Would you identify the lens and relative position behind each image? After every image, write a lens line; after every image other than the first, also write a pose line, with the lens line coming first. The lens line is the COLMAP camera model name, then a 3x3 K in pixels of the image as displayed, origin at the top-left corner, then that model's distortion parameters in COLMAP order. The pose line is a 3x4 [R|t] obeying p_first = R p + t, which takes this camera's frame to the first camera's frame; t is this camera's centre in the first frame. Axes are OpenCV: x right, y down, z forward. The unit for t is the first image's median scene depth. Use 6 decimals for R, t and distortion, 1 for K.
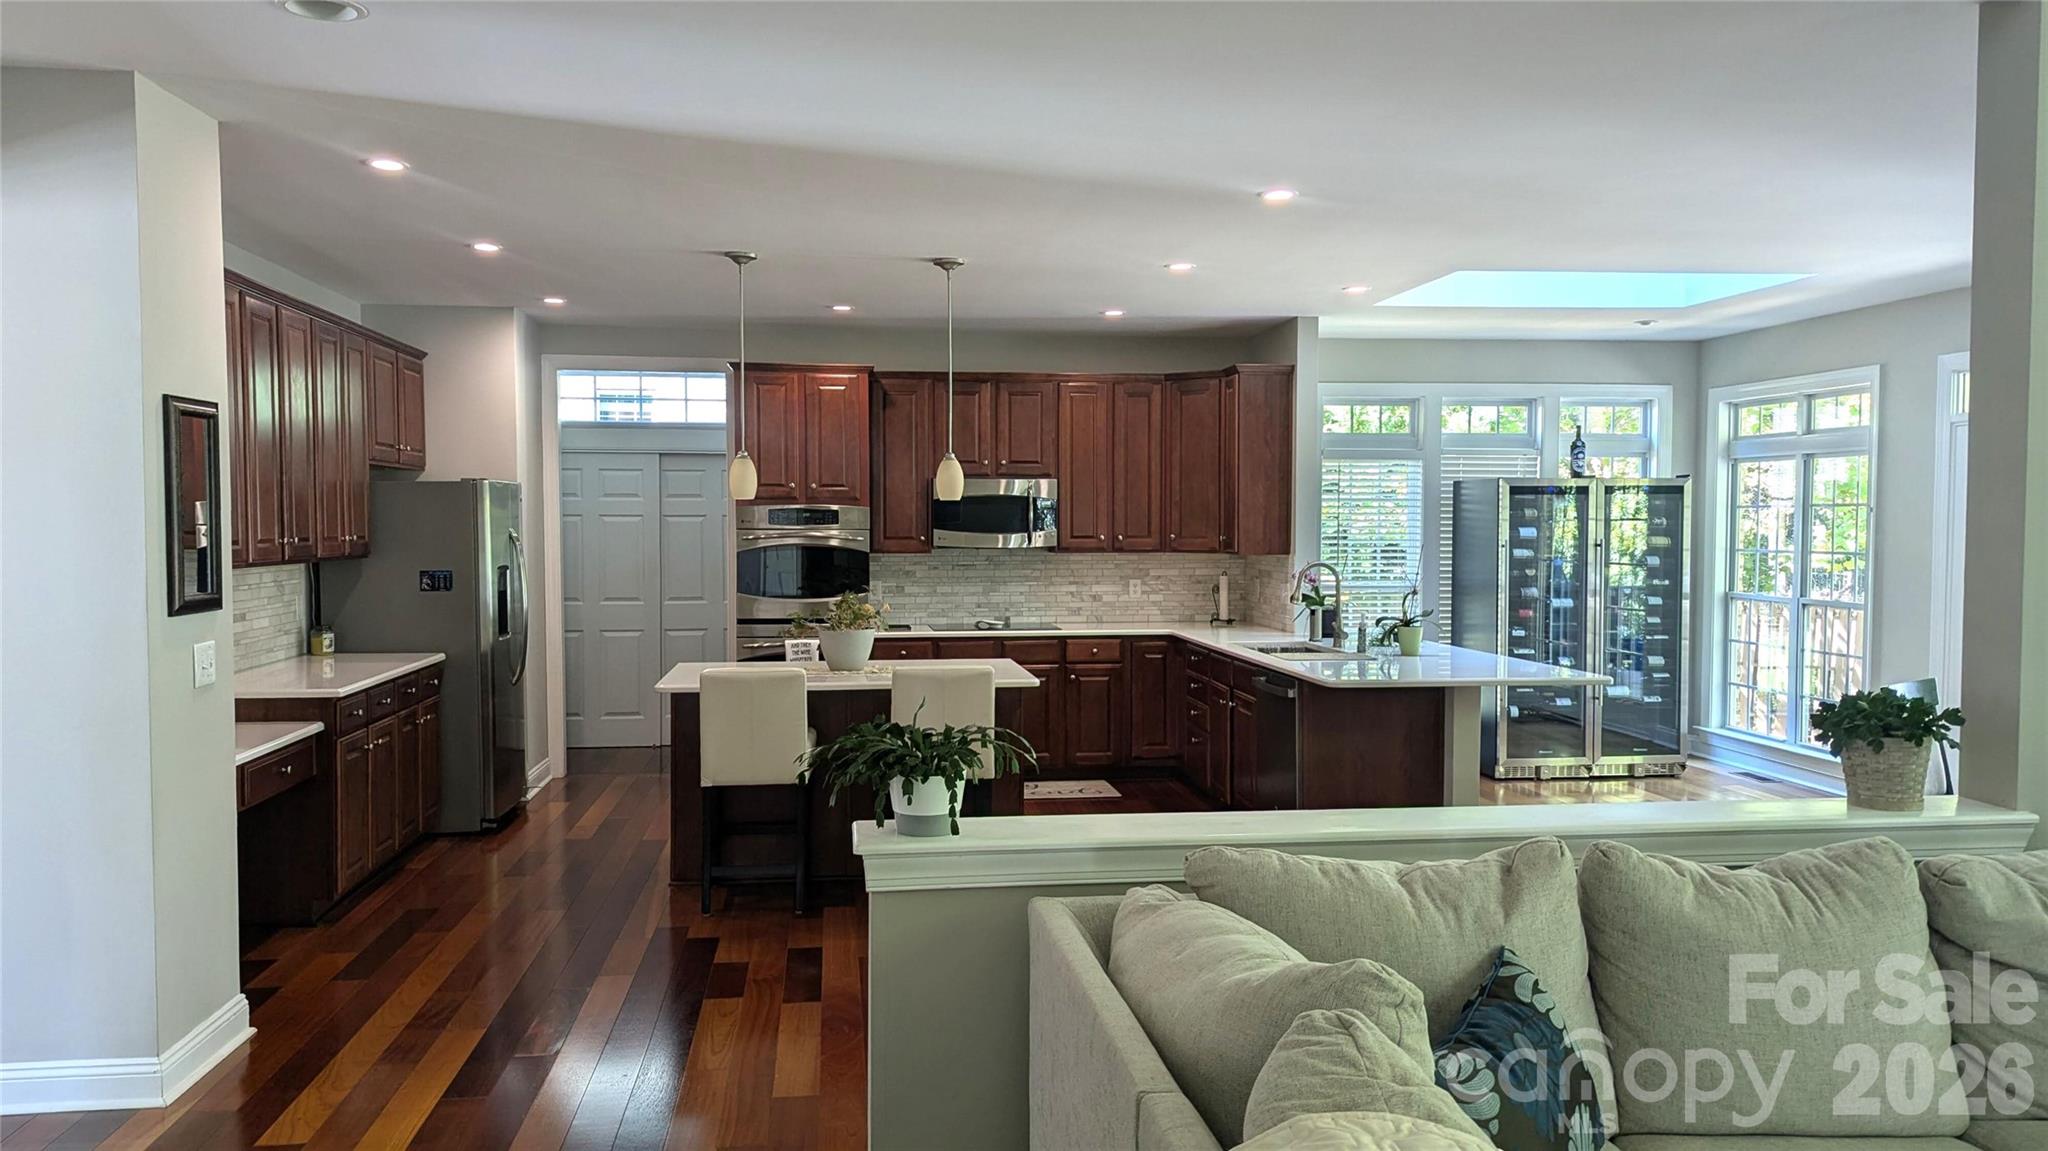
lens RADIAL K [[1503.2, 0, 1028.2], [0, 1503.2, 586.8], [0, 0, 1]] dist [0.087606, -0.103568]
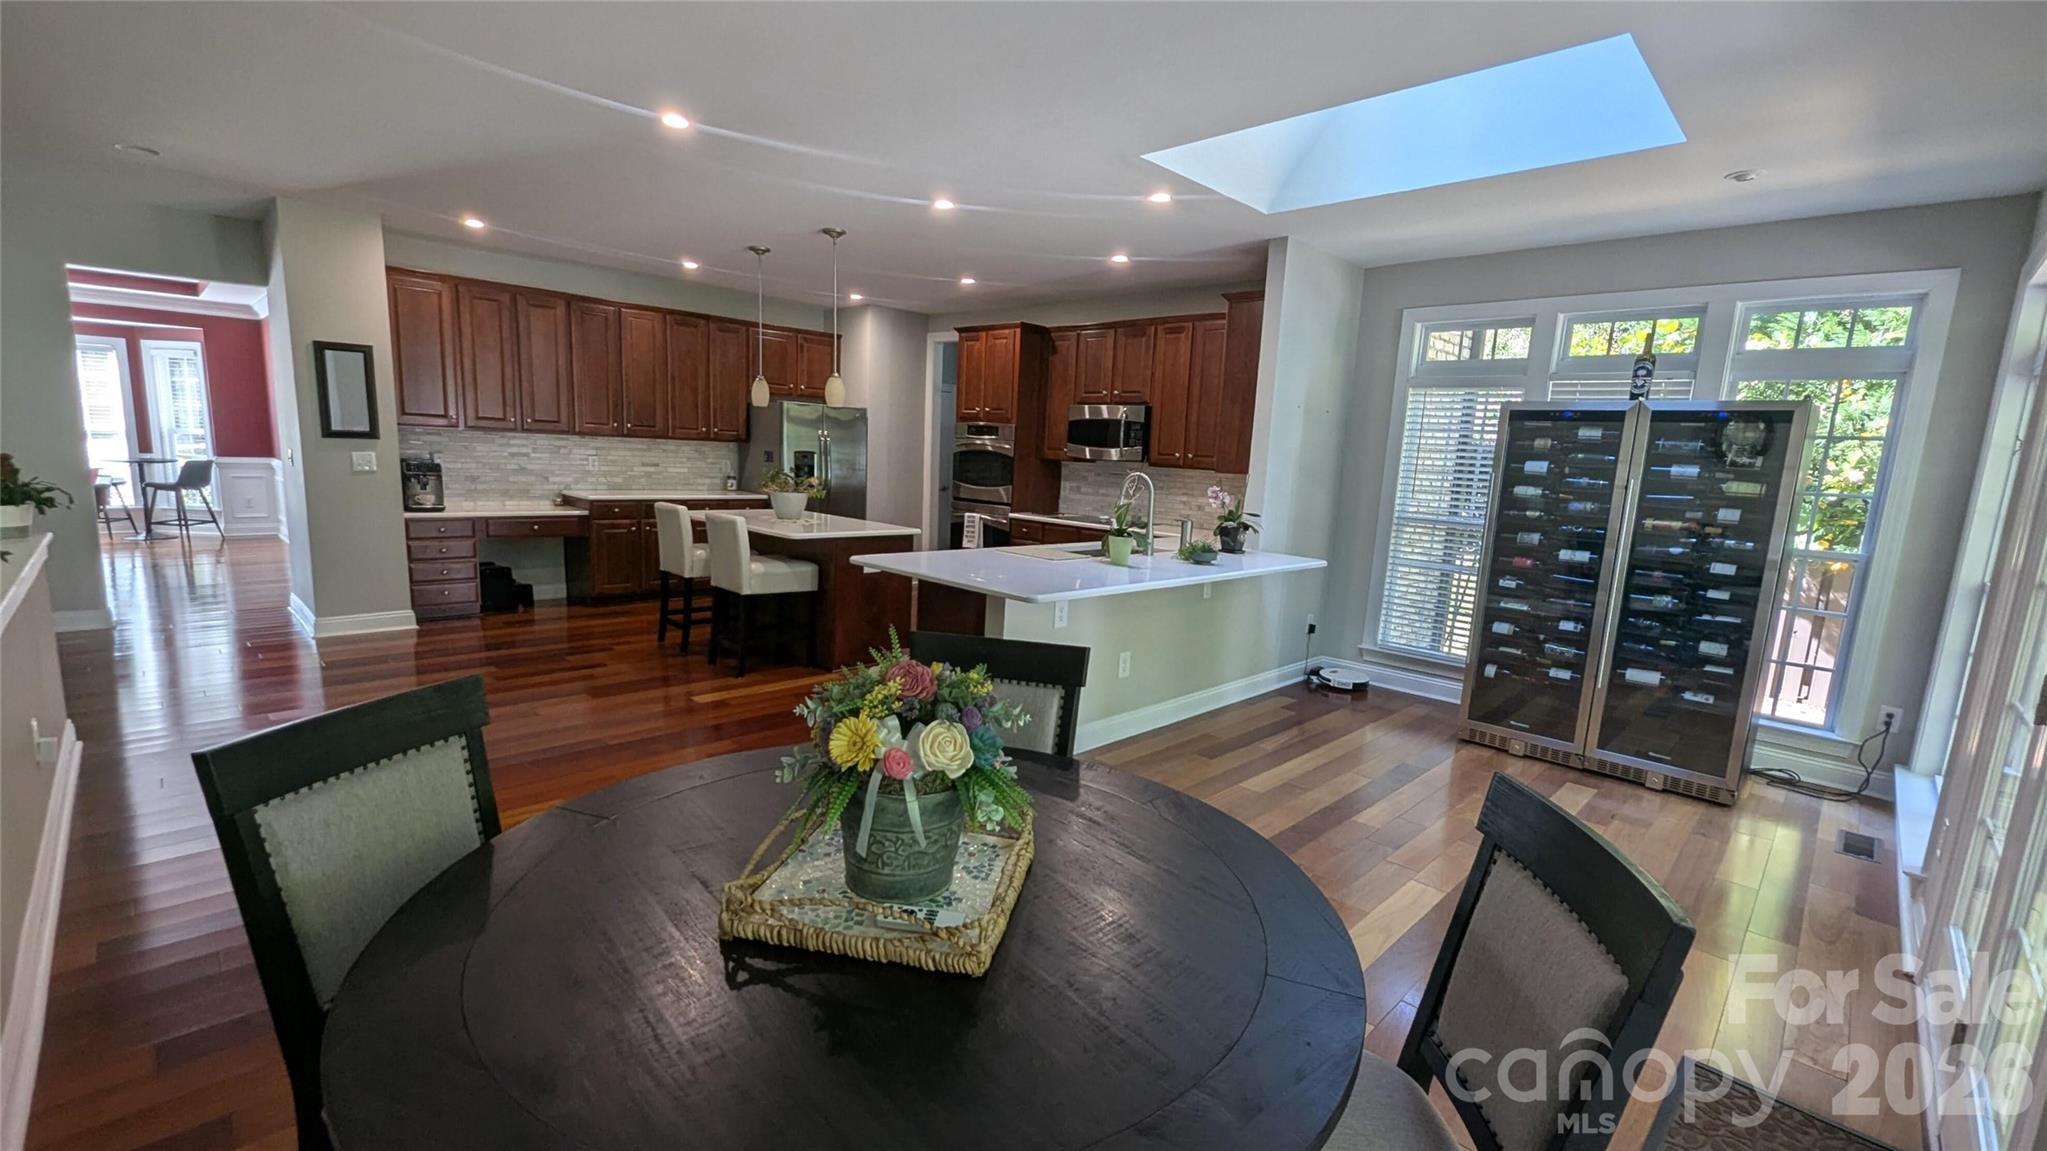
lens RADIAL K [[864.4, 0, 1021.2], [0, 864.4, 593.9], [0, 0, 1]] dist [0.002335, 0.000254]
pose [[0.612522, 0.160290, -0.774031, 0.621396], [-0.085422, 0.986912, 0.136776, -0.008660], [0.785825, -0.017659, 0.618197, 0.551480]]
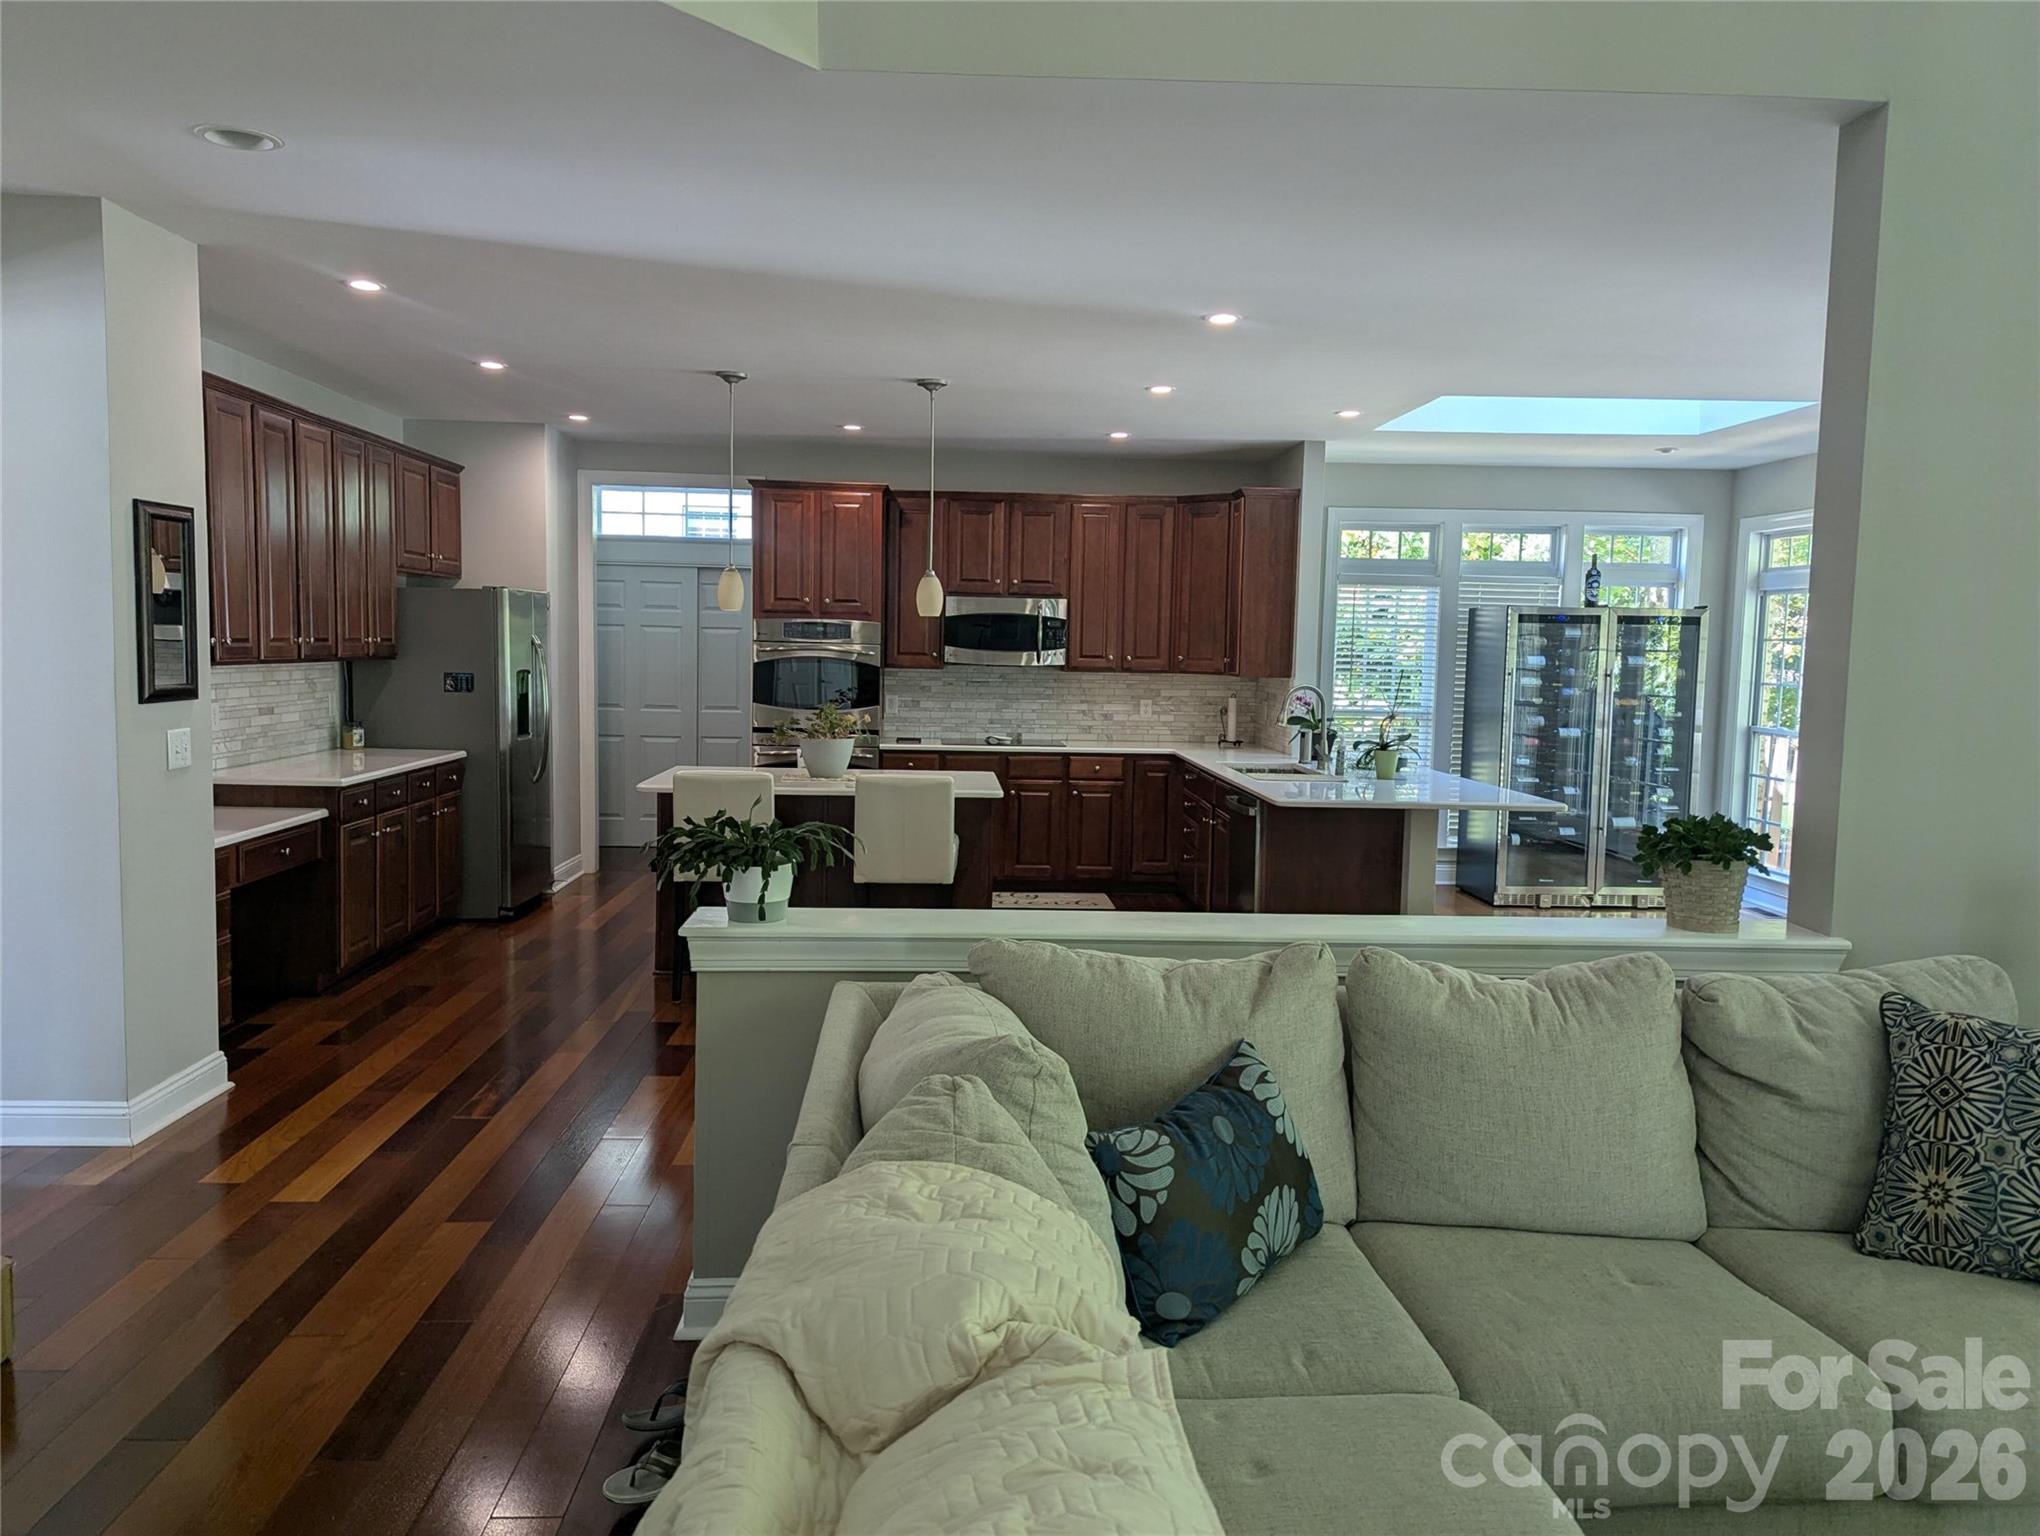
lens RADIAL K [[1485.2, 0, 1020.0], [0, 1485.2, 768.0], [0, 0, 1]] dist [0.076002, -0.080492]
pose [[0.996496, 0.027783, -0.078893, 0.081222], [-0.024631, 0.998870, 0.040639, 0.003232], [0.079933, -0.038554, 0.996054, -0.013984]]
